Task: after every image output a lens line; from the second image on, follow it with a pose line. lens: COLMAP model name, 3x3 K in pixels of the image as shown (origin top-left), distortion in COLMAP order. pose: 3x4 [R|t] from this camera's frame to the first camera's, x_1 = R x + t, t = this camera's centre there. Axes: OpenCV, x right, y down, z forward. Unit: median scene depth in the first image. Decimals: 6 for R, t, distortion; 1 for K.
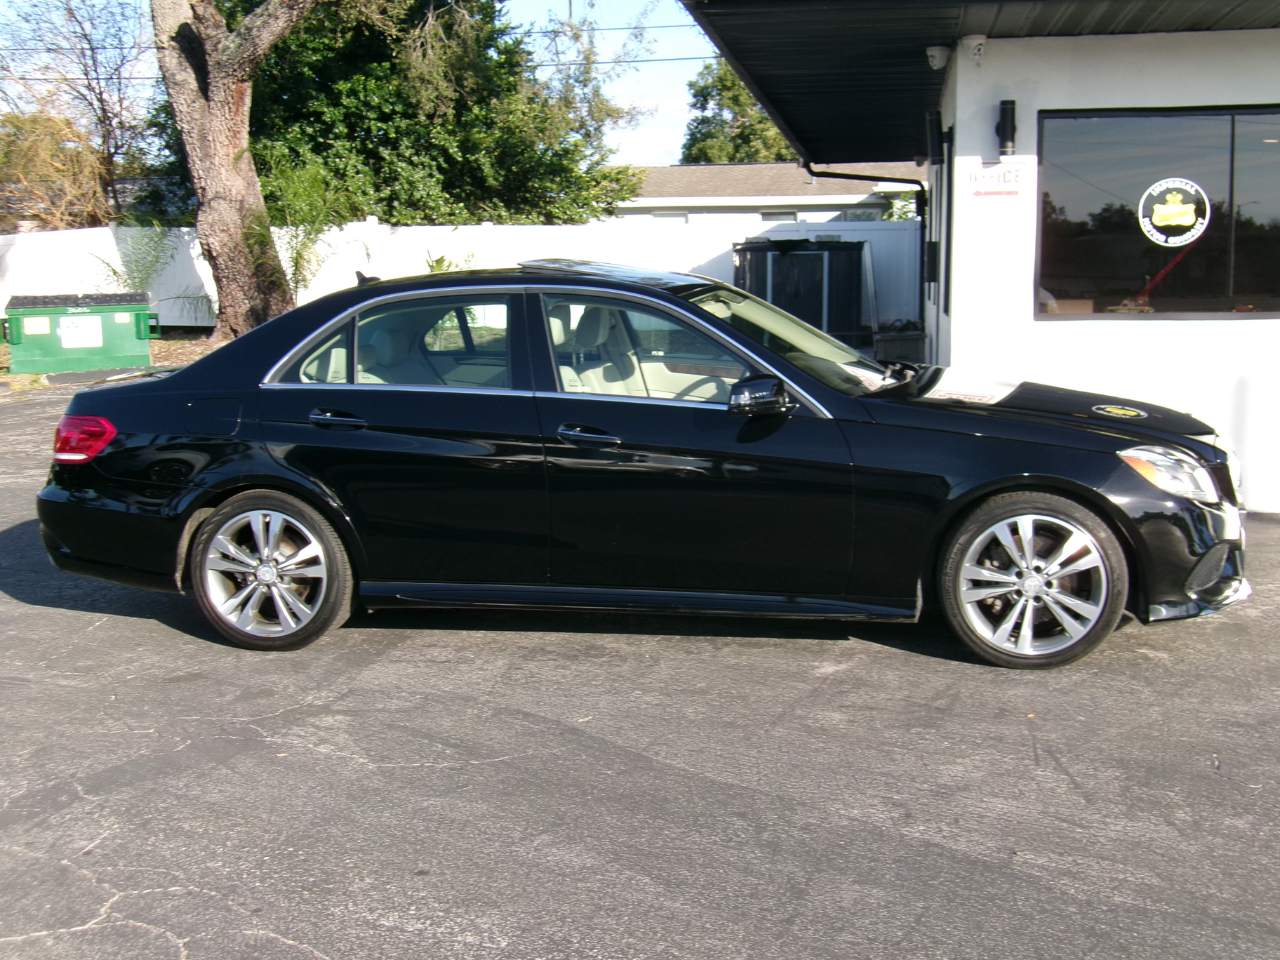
lens RADIAL K [[1566.1, 0, 639.0], [0, 1566.1, 480.3], [0, 0, 1]] dist [-0.011423, 0.000000]
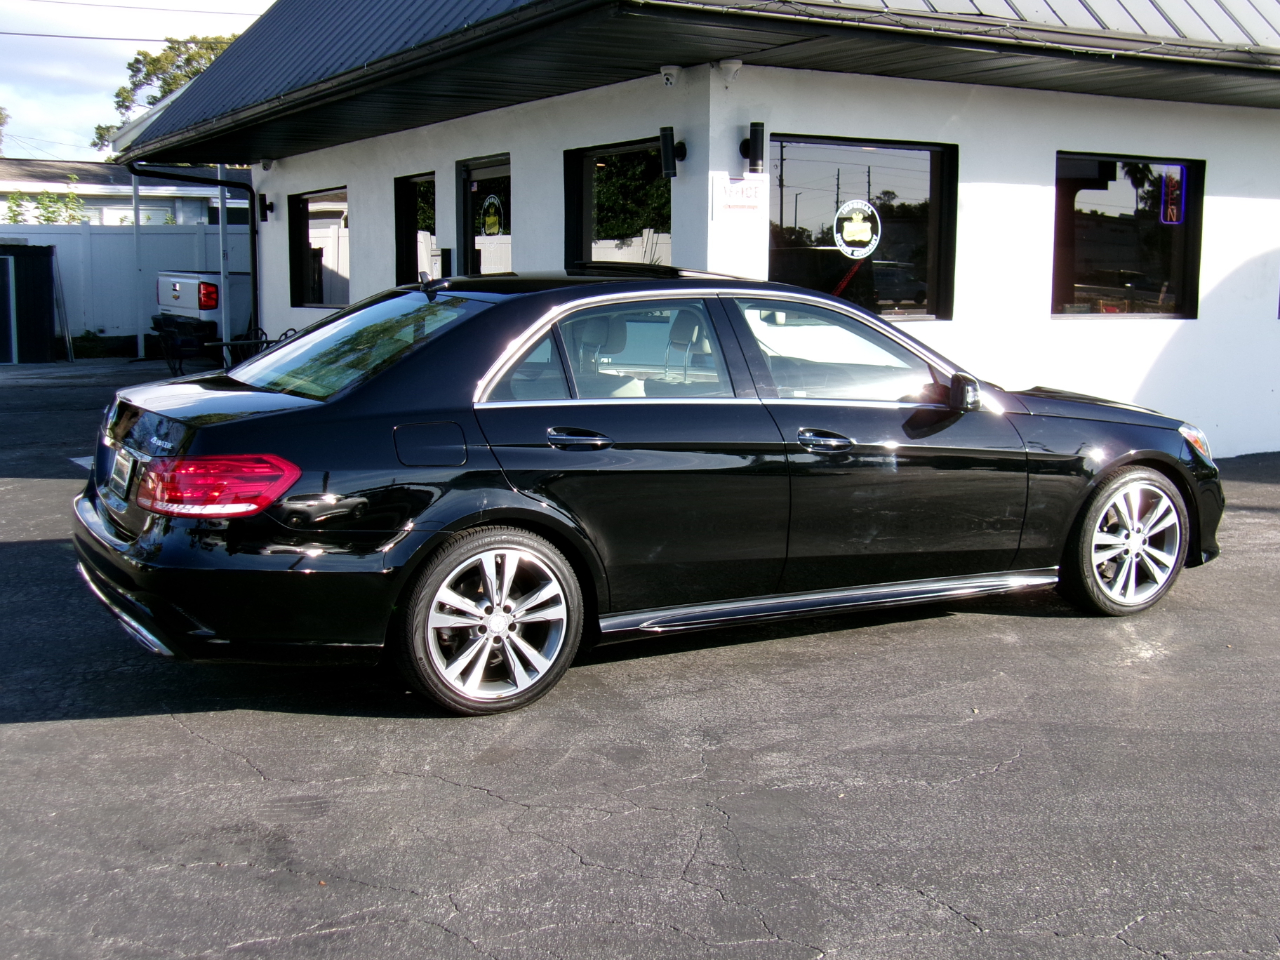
lens RADIAL K [[1566.1, 0, 637.5], [0, 1566.1, 484.6], [0, 0, 1]] dist [-0.011423, 0.000000]
pose [[0.779210, -0.072953, 0.622502, -0.520012], [0.075014, 0.996919, 0.022933, -0.022355], [-0.622257, 0.028827, 0.782282, 0.204015]]
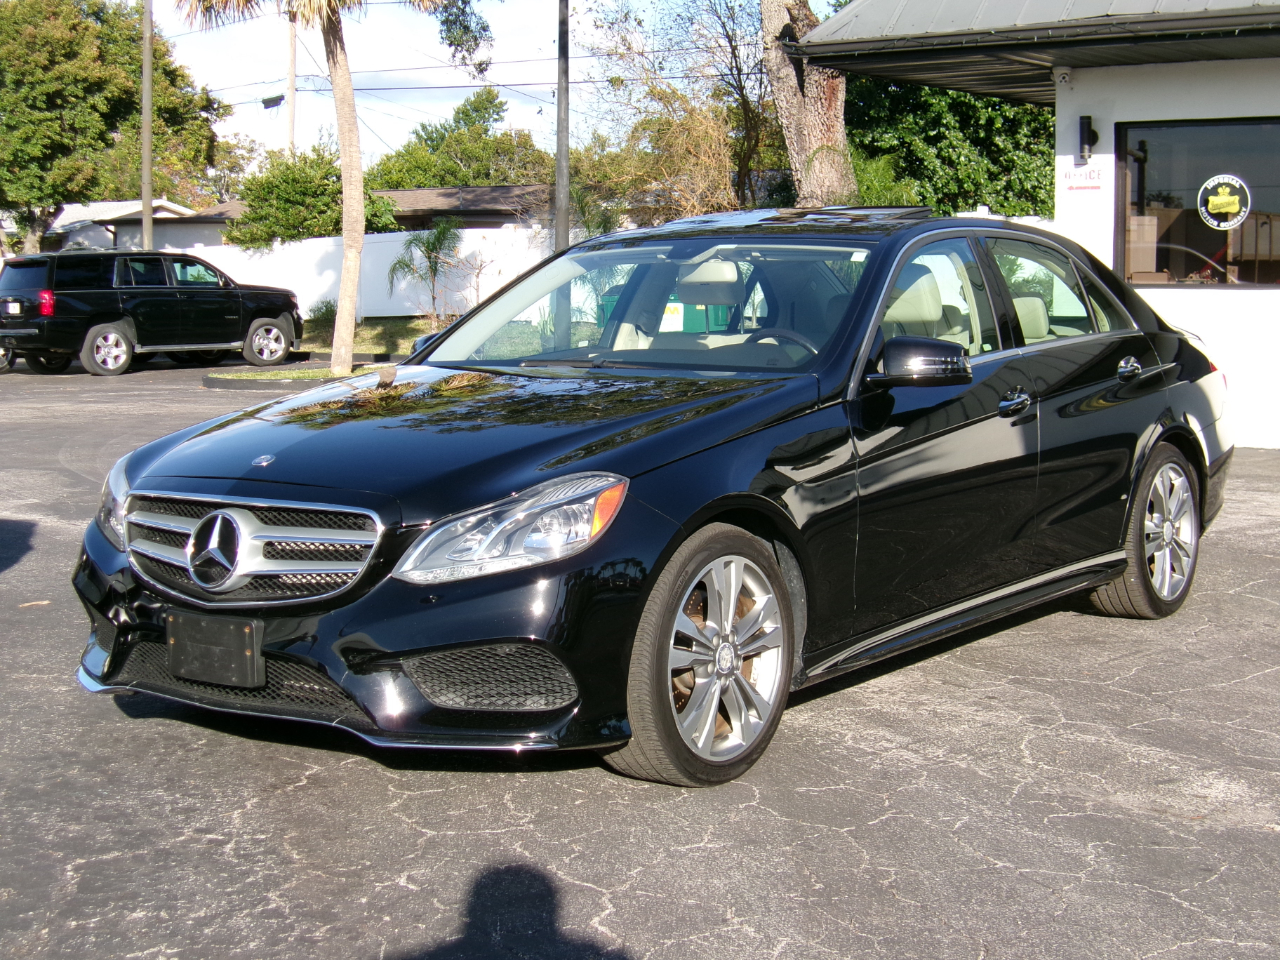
lens RADIAL K [[1975.7, 0, 645.8], [0, 1975.7, 525.6], [0, 0, 1]] dist [-0.116409, 0.000000]
pose [[0.893189, 0.062107, -0.445372, 0.639034], [-0.064514, 0.997869, 0.009769, 0.097620], [0.445030, 0.020007, 0.895292, -0.575709]]
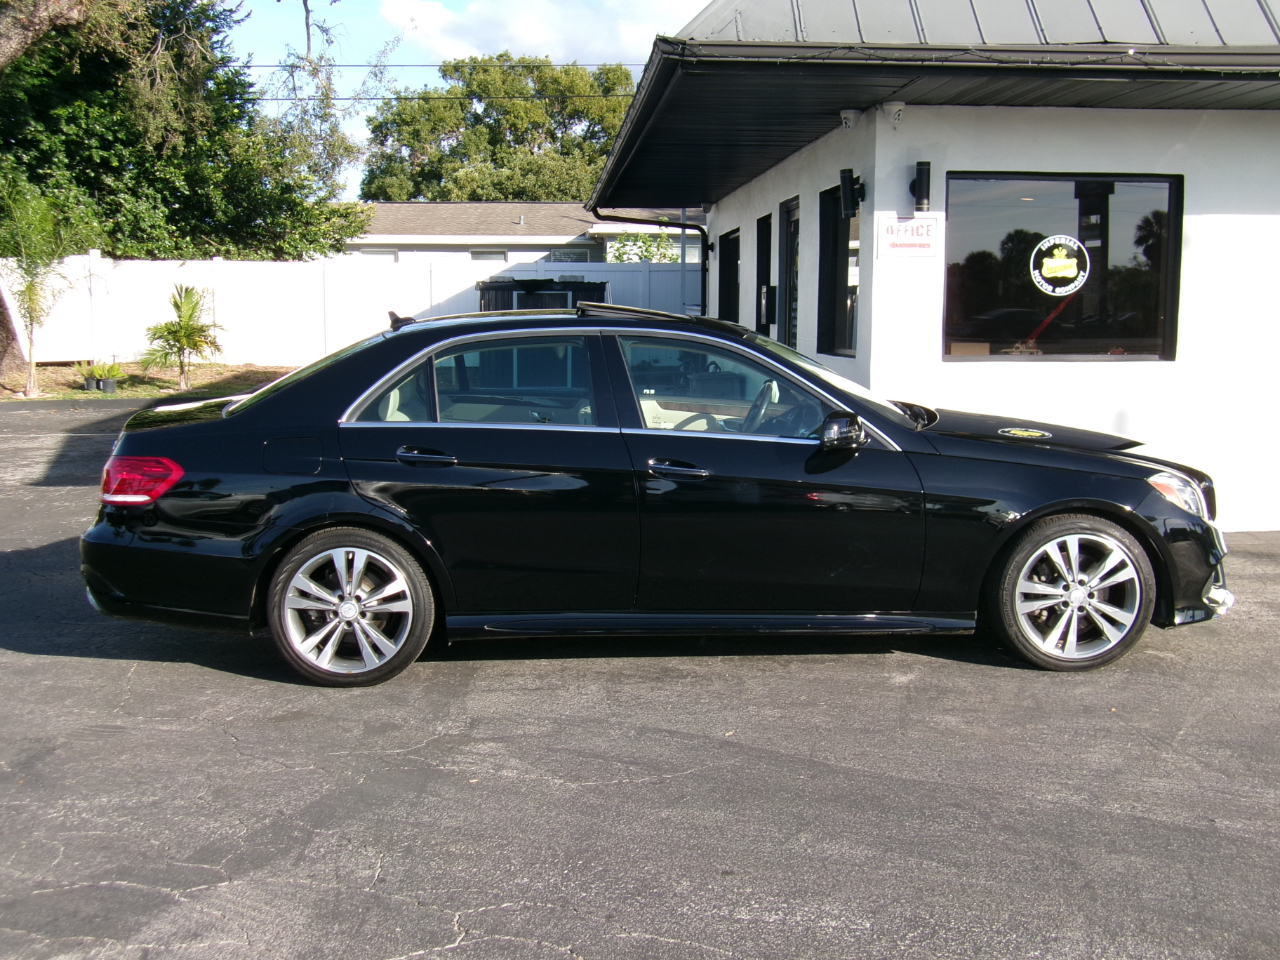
lens RADIAL K [[1566.1, 0, 644.2], [0, 1566.1, 489.6], [0, 0, 1]] dist [-0.011423, 0.000000]
pose [[0.973669, -0.015150, 0.227464, -0.206408], [0.019198, 0.999694, -0.015594, 0.000921], [-0.227158, 0.019550, 0.973662, -0.020744]]
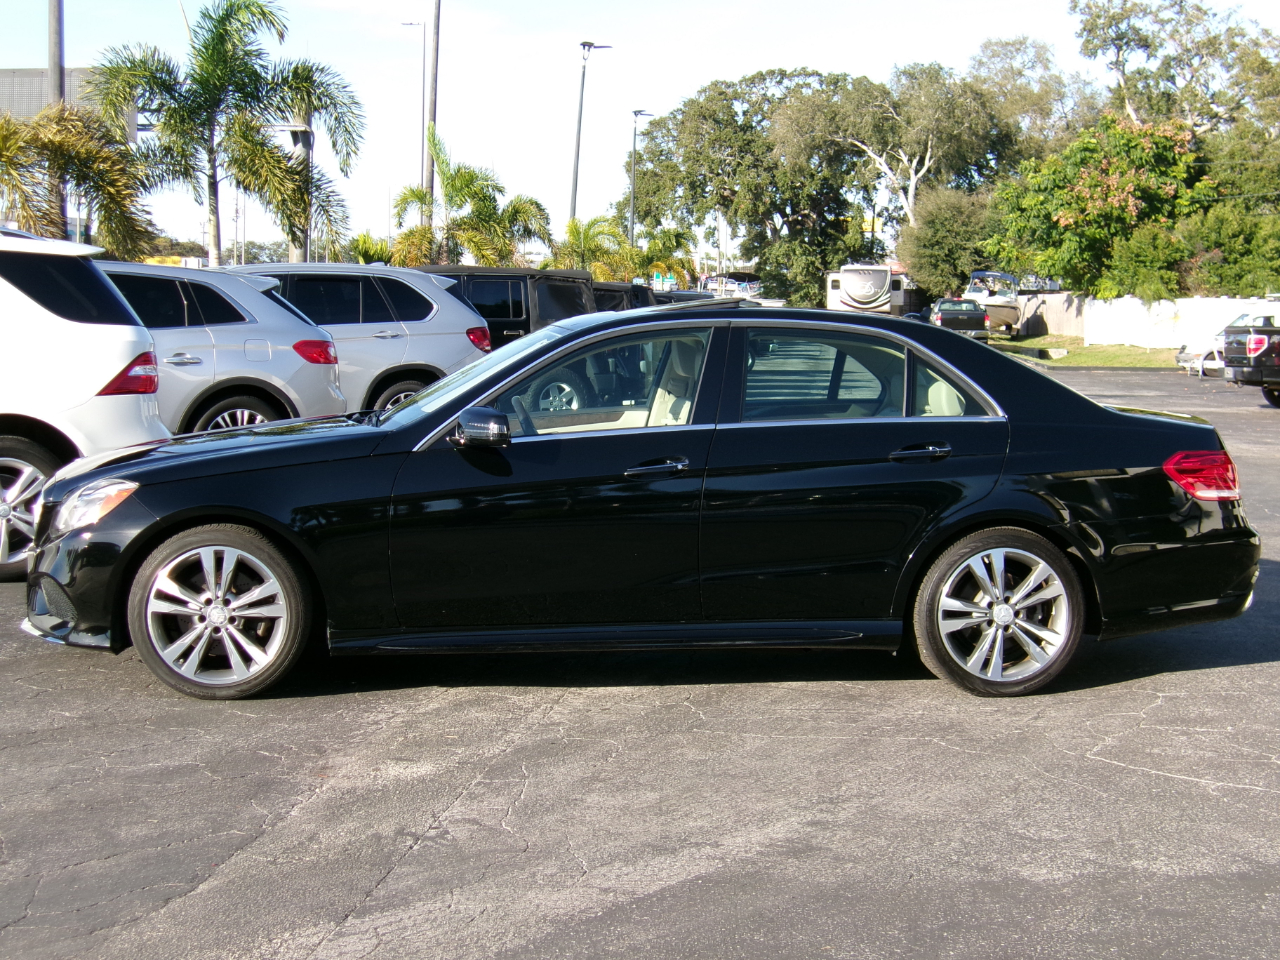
lens RADIAL K [[1975.7, 0, 644.8], [0, 1975.7, 547.2], [0, 0, 1]] dist [-0.116409, 0.000000]
pose [[0.260354, 0.134152, -0.956148, 1.270764], [-0.146014, 0.984381, 0.098355, -0.000610], [0.954409, 0.114004, 0.275875, -0.102976]]
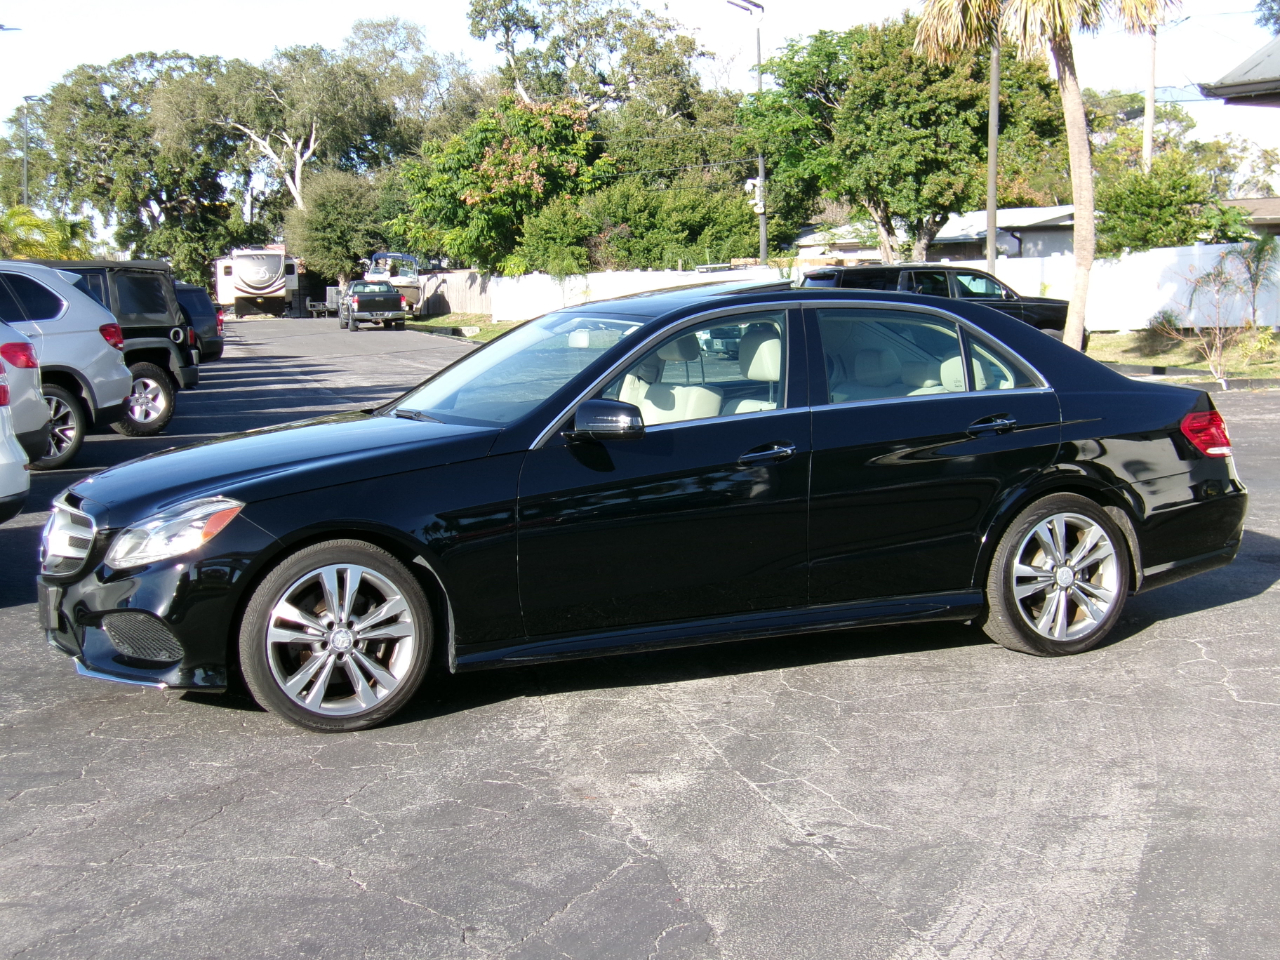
lens RADIAL K [[1975.7, 0, 642.4], [0, 1975.7, 542.6], [0, 0, 1]] dist [-0.116409, 0.000000]
pose [[0.558786, 0.112130, -0.821696, 1.114011], [-0.105295, 0.992391, 0.063819, 0.039195], [0.822600, 0.050859, 0.566341, -0.391097]]
